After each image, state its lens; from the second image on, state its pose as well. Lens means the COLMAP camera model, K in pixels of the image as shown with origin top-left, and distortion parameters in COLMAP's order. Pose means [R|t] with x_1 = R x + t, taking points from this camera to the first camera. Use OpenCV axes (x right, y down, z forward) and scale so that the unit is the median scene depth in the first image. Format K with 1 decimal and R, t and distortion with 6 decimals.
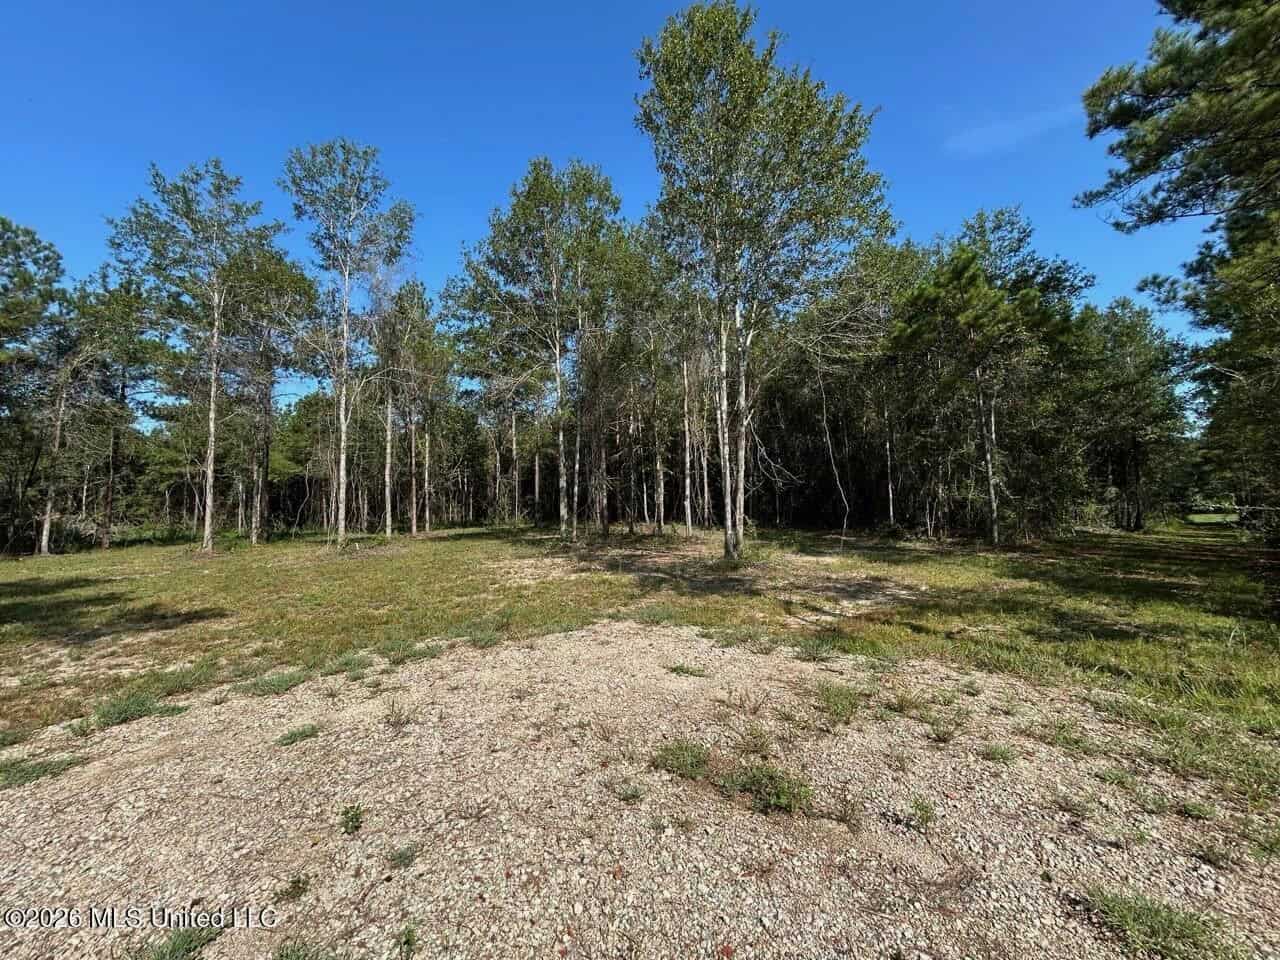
lens RADIAL K [[517.3, 0, 640.0], [0, 517.3, 480.0], [0, 0, 1]] dist [0.000275, 0.000033]
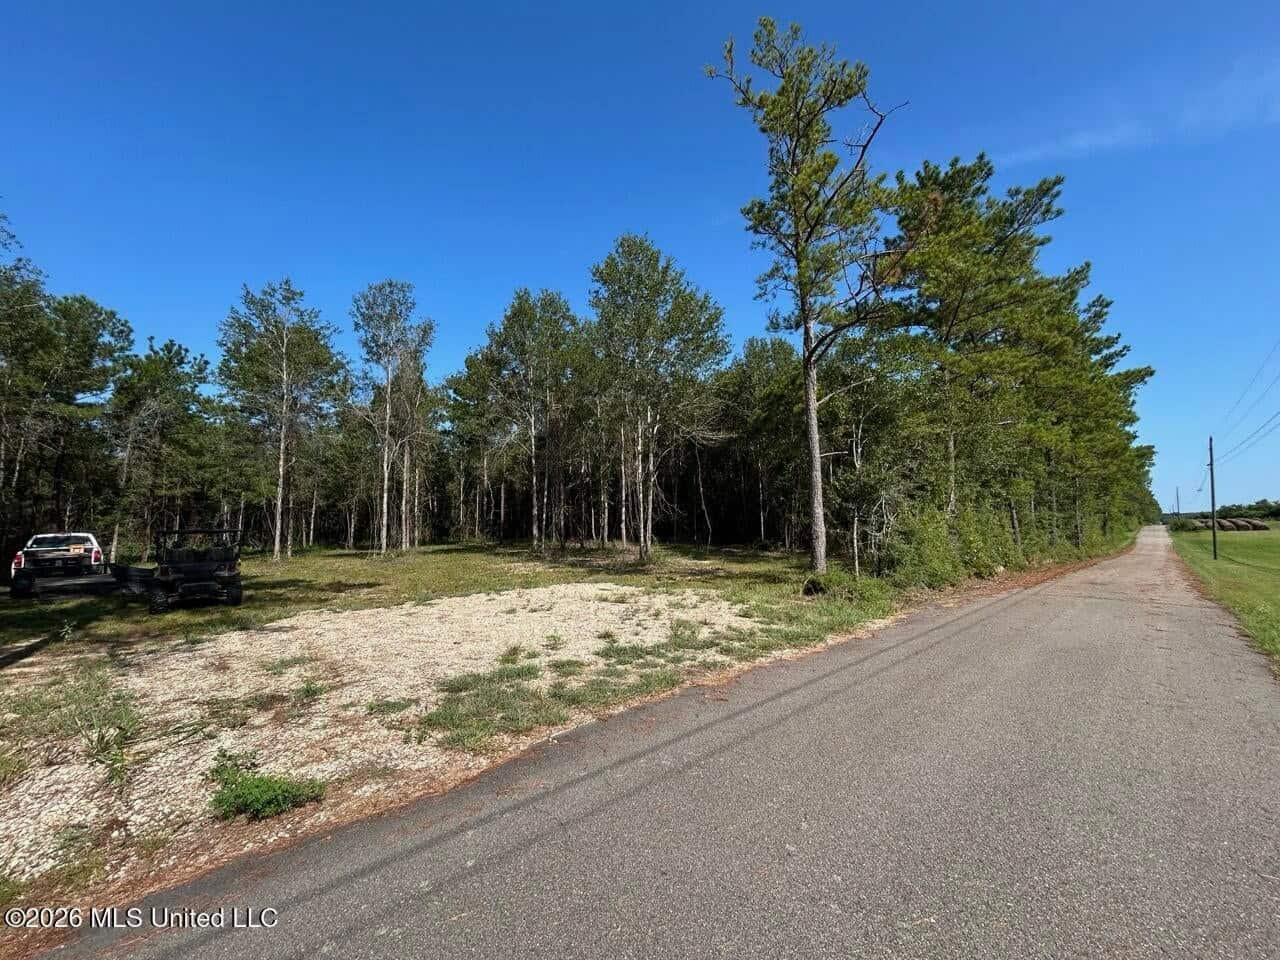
lens RADIAL K [[517.3, 0, 640.0], [0, 517.3, 480.0], [0, 0, 1]] dist [0.000275, 0.000033]
pose [[0.995010, 0.009479, 0.099324, -0.003508], [-0.005993, 0.999357, -0.035338, -0.033023], [-0.099595, 0.034567, 0.994427, -0.453022]]
